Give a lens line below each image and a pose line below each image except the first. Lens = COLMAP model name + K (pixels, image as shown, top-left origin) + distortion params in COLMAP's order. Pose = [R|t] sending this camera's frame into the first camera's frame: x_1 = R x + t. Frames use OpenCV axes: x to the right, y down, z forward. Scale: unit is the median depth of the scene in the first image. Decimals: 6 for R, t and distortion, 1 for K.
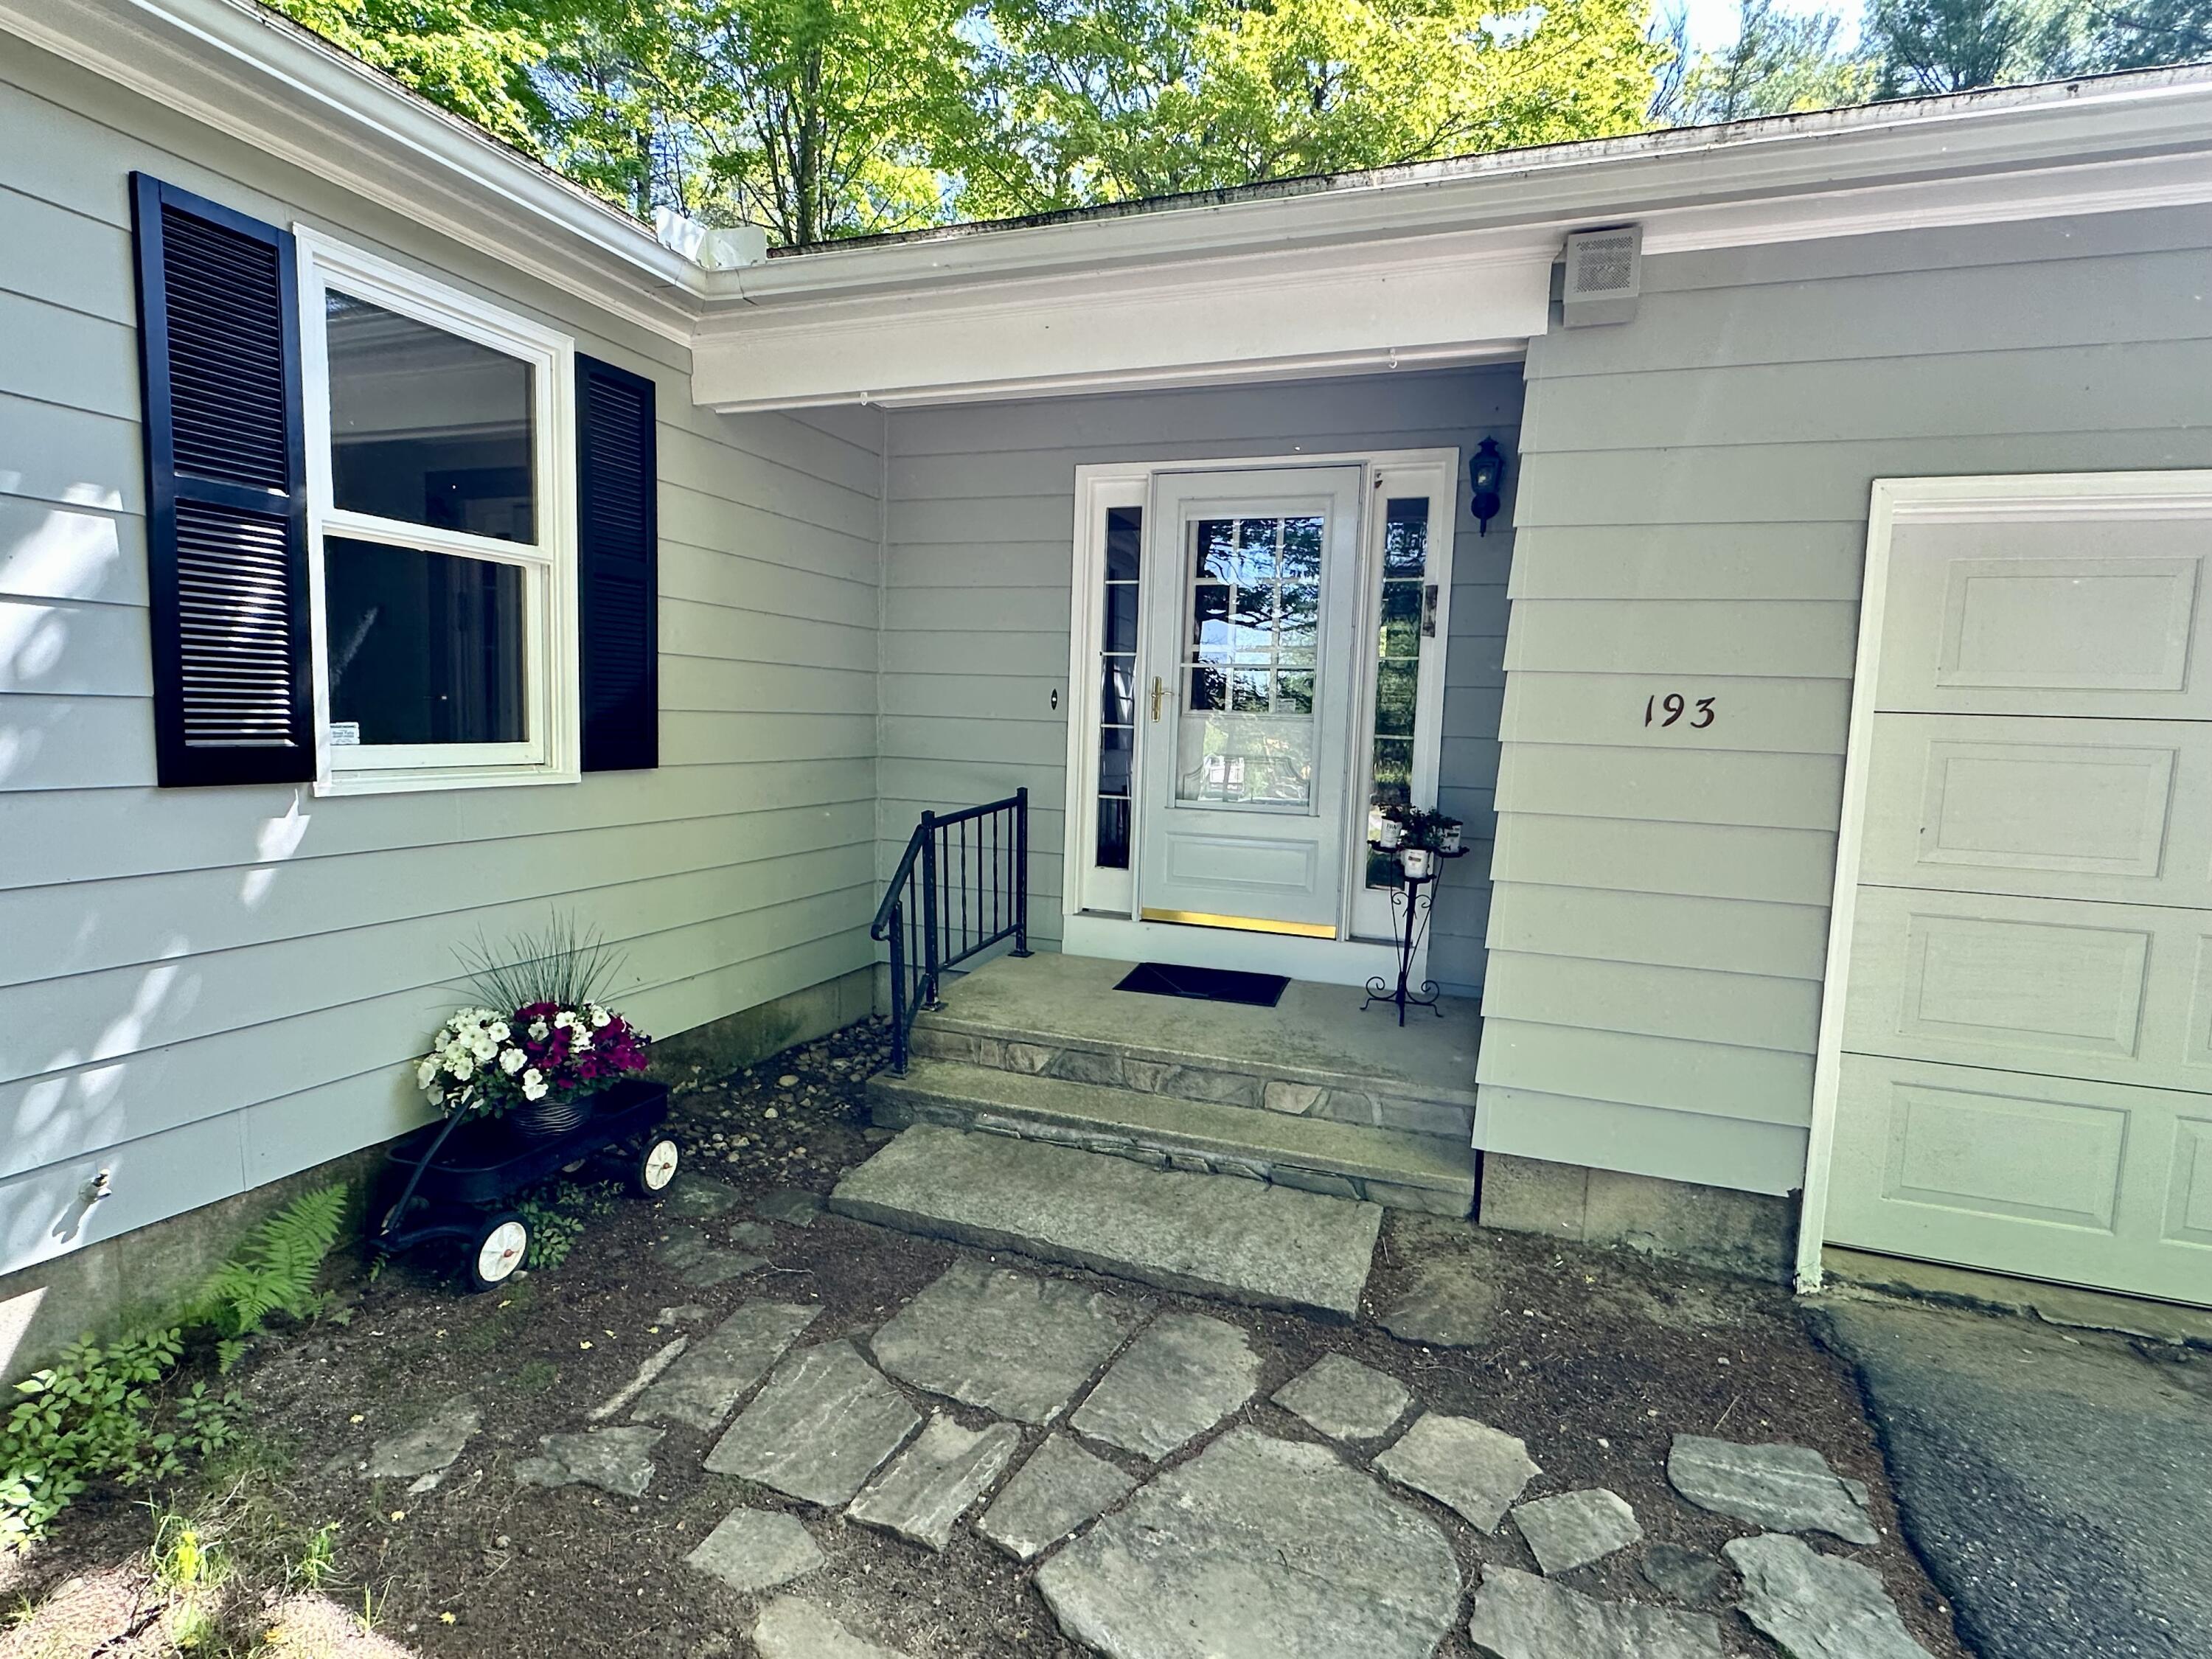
lens RADIAL K [[1113.3, 0, 1110.7], [0, 1113.3, 830.8], [0, 0, 1]] dist [-0.001104, -0.001087]
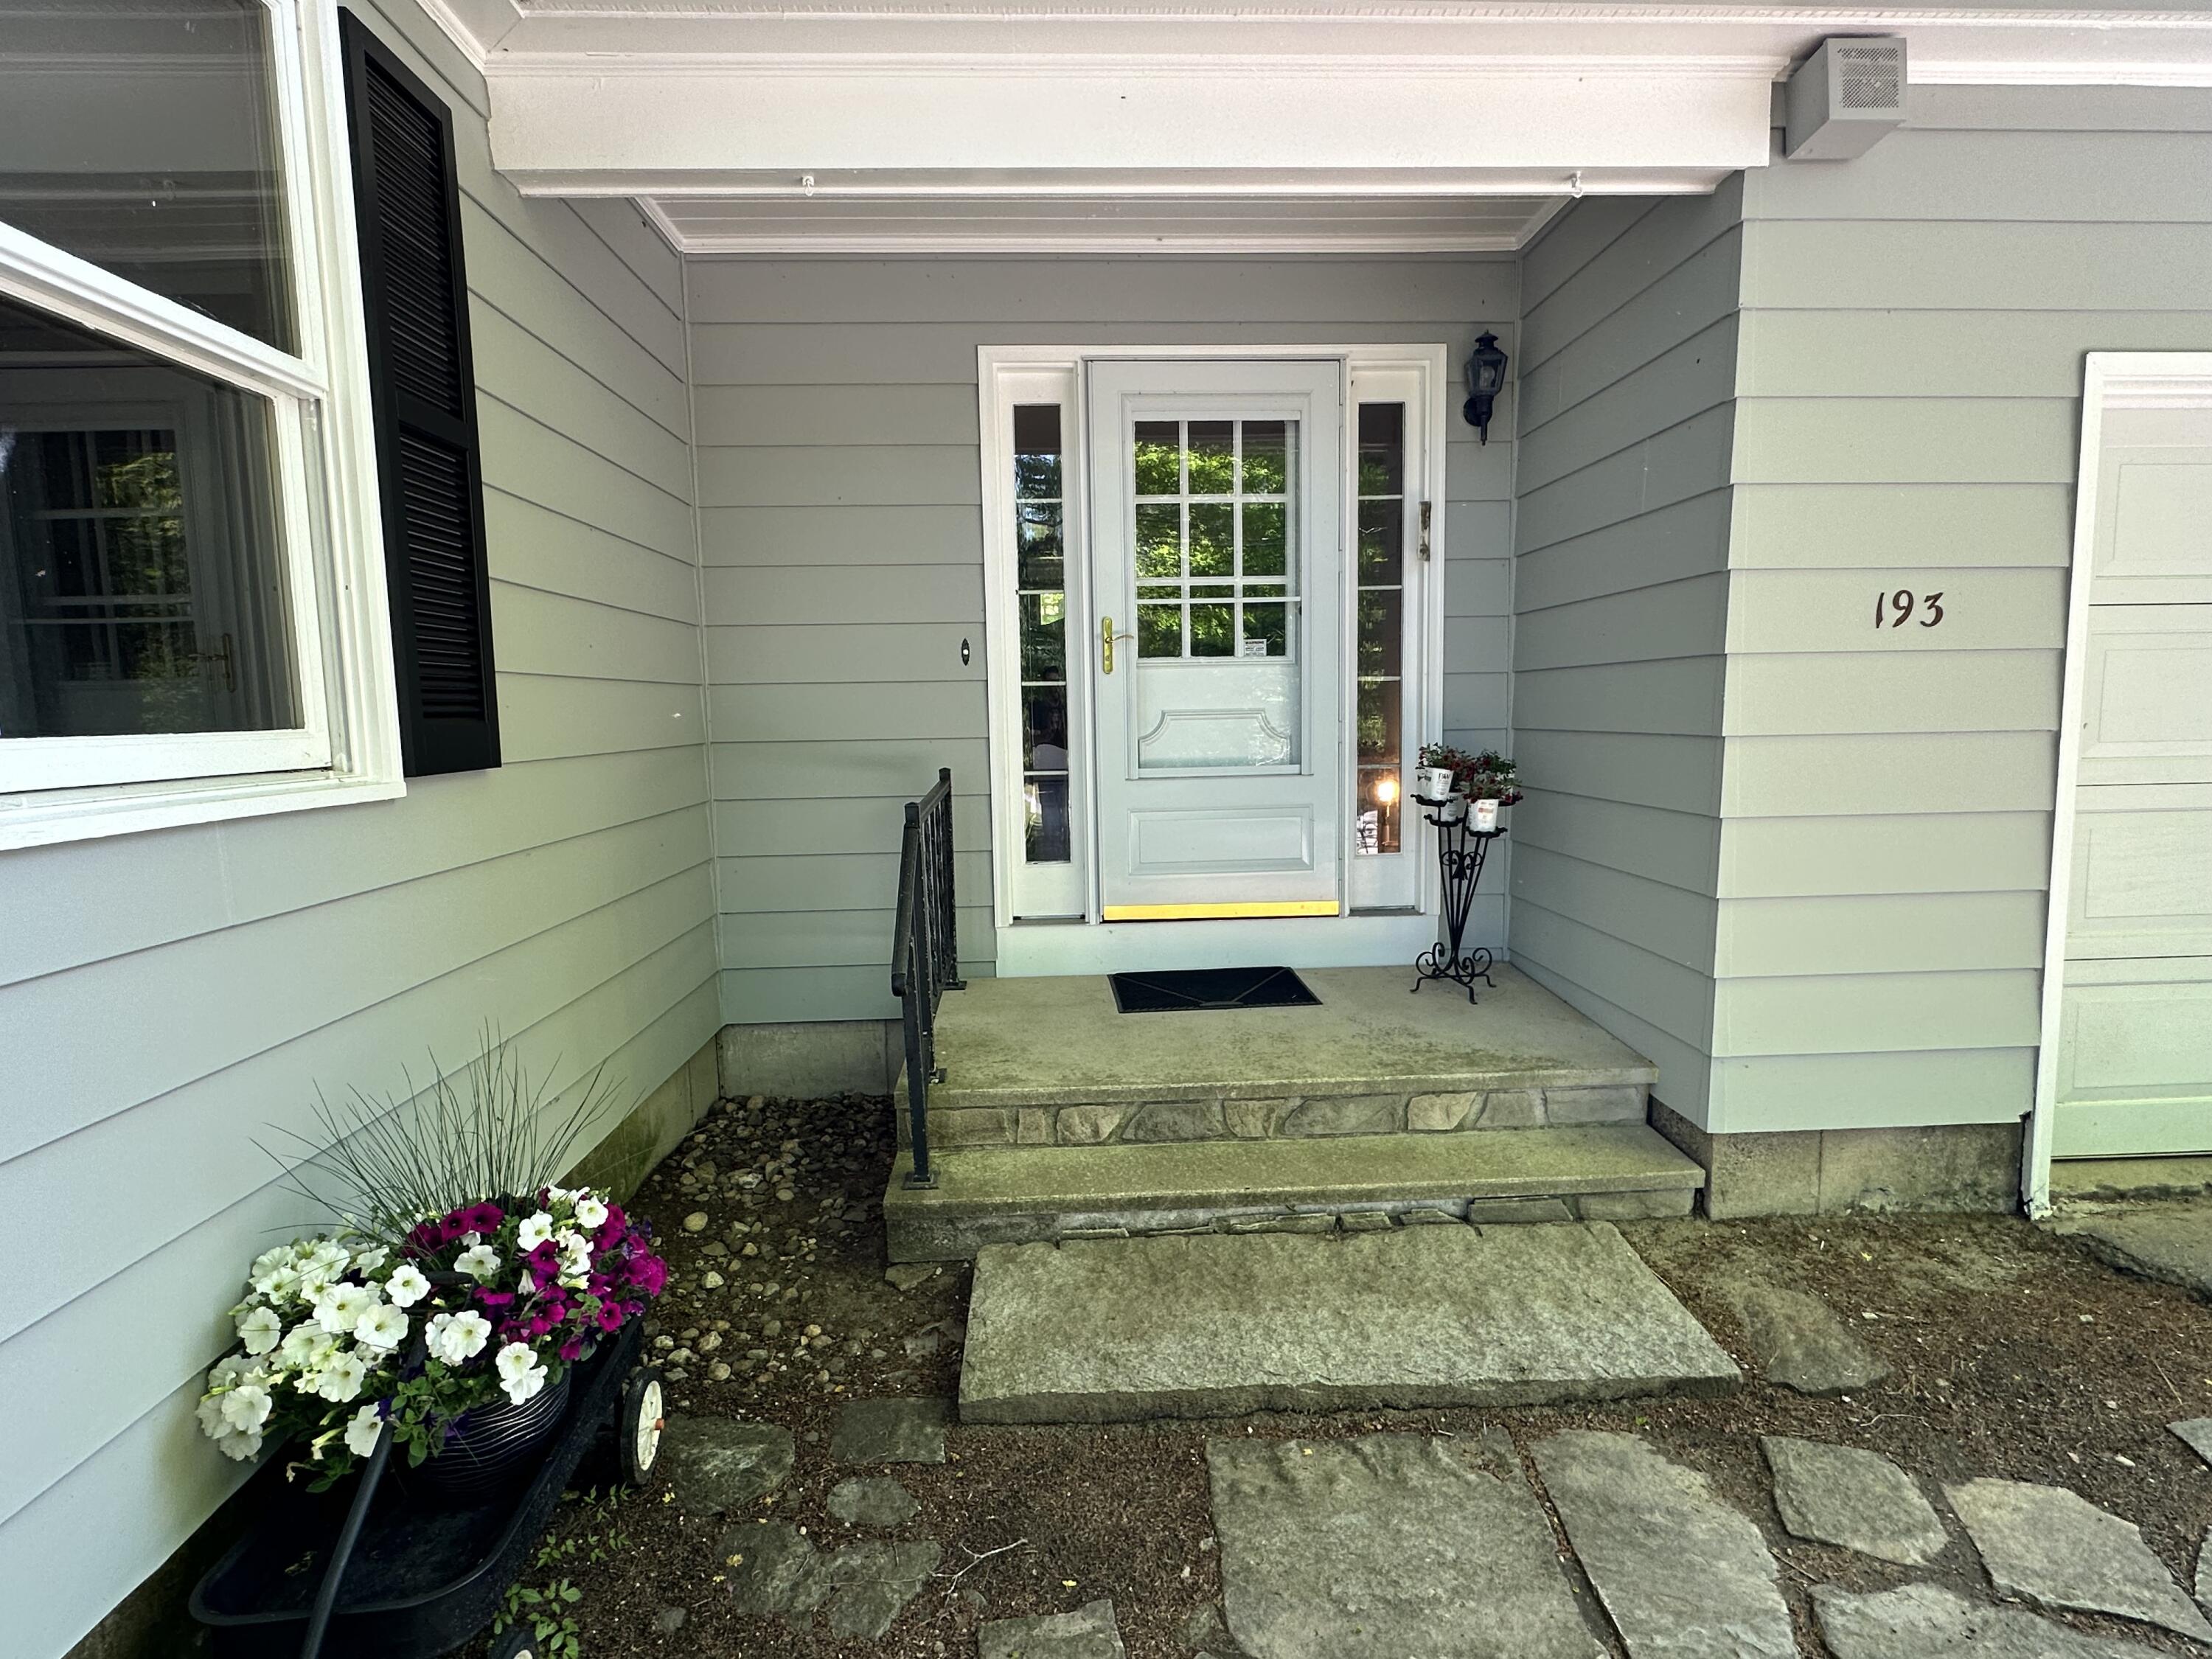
lens RADIAL K [[1113.3, 0, 1107.5], [0, 1113.3, 828.3], [0, 0, 1]] dist [-0.001104, -0.001087]
pose [[0.921763, -0.092549, 0.376546, -0.398473], [0.089460, 0.995658, 0.025724, -0.011470], [-0.377292, 0.009974, 0.926041, 0.378977]]
